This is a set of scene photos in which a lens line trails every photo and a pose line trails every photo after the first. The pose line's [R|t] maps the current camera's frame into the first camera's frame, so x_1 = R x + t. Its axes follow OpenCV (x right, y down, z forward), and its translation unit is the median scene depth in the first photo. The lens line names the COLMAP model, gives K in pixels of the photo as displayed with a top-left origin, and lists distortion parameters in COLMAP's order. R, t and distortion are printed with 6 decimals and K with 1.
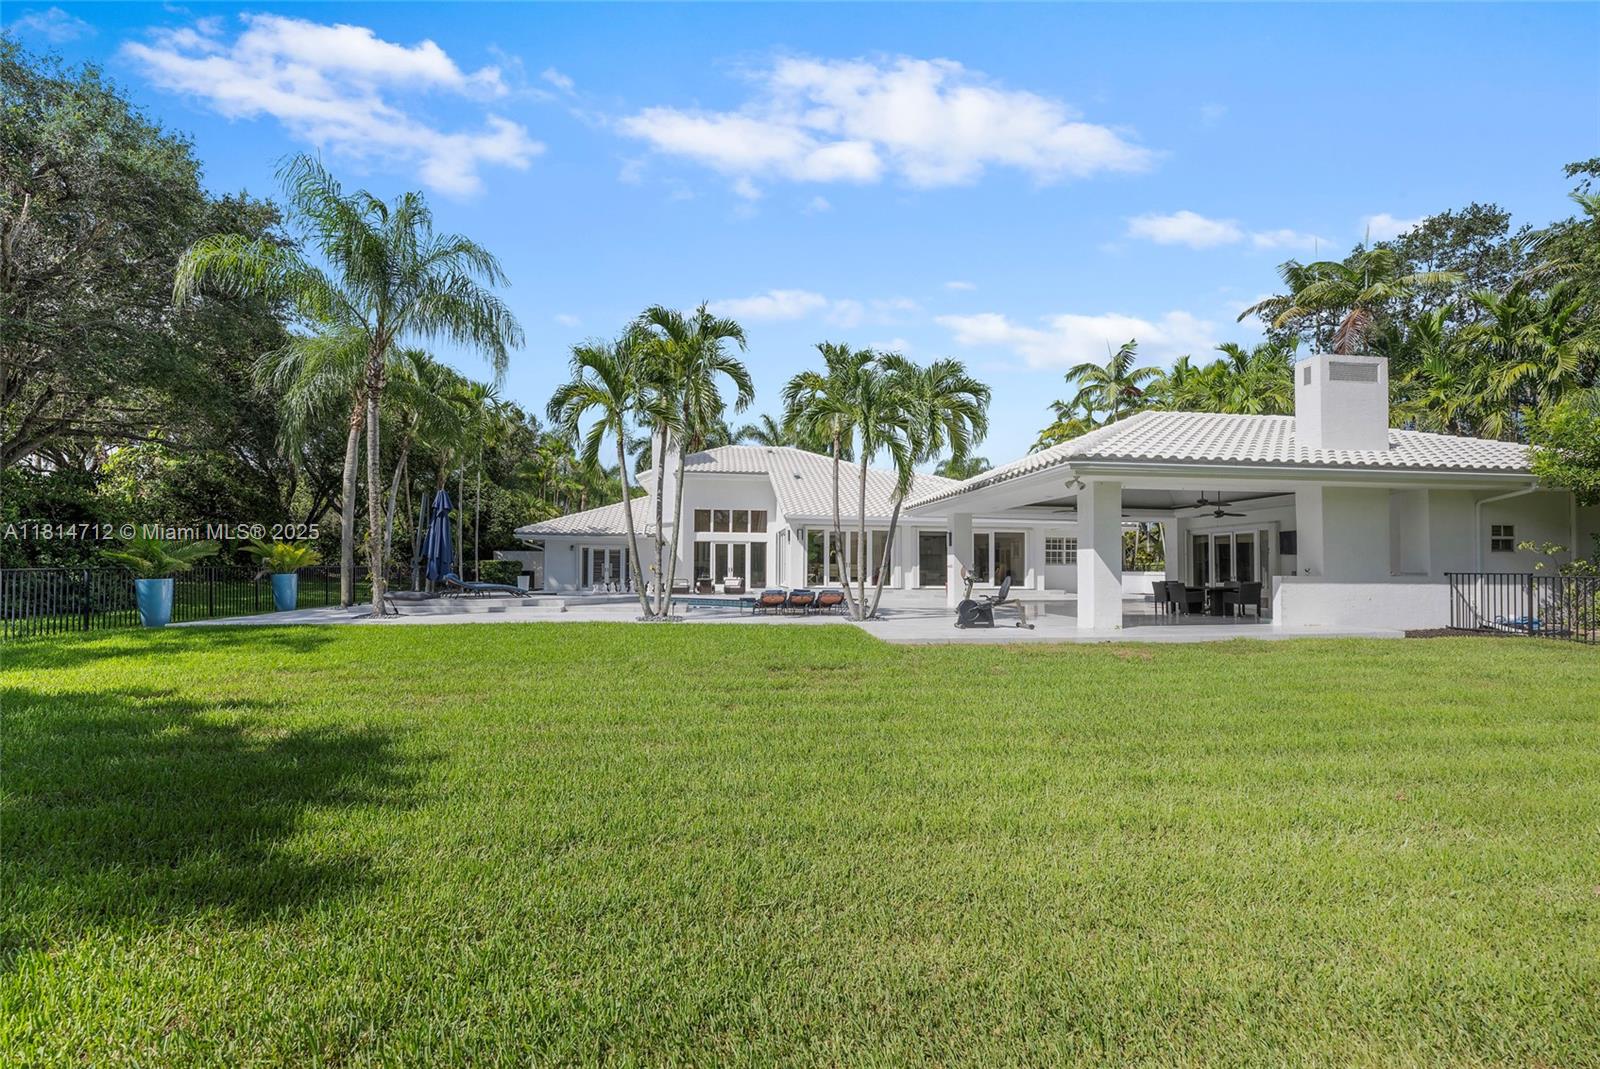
lens RADIAL K [[649.7, 0, 802.0], [0, 649.7, 551.7], [0, 0, 1]] dist [-0.001291, -0.000135]
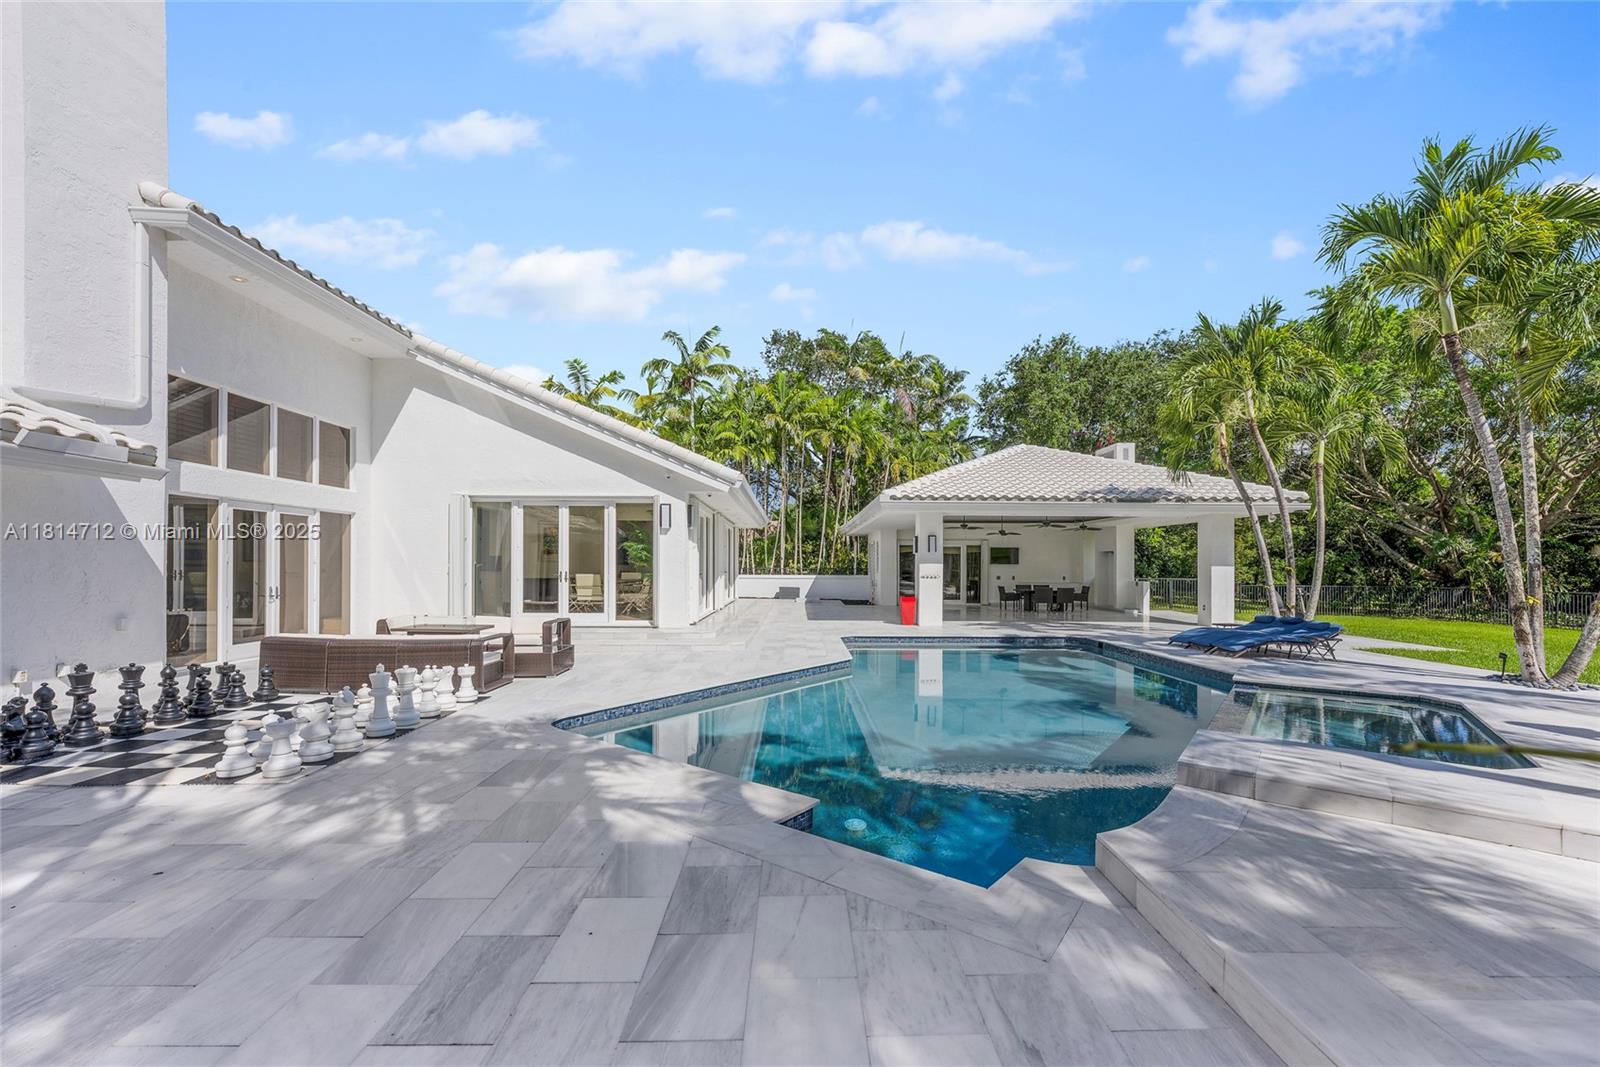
lens RADIAL K [[649.7, 0, 802.0], [0, 649.7, 550.7], [0, 0, 1]] dist [-0.001291, -0.000135]
pose [[0.097037, 0.012058, 0.995208, -0.417041], [-0.030442, 0.999495, -0.009141, 0.001818], [-0.994815, -0.029409, 0.097355, 0.741622]]
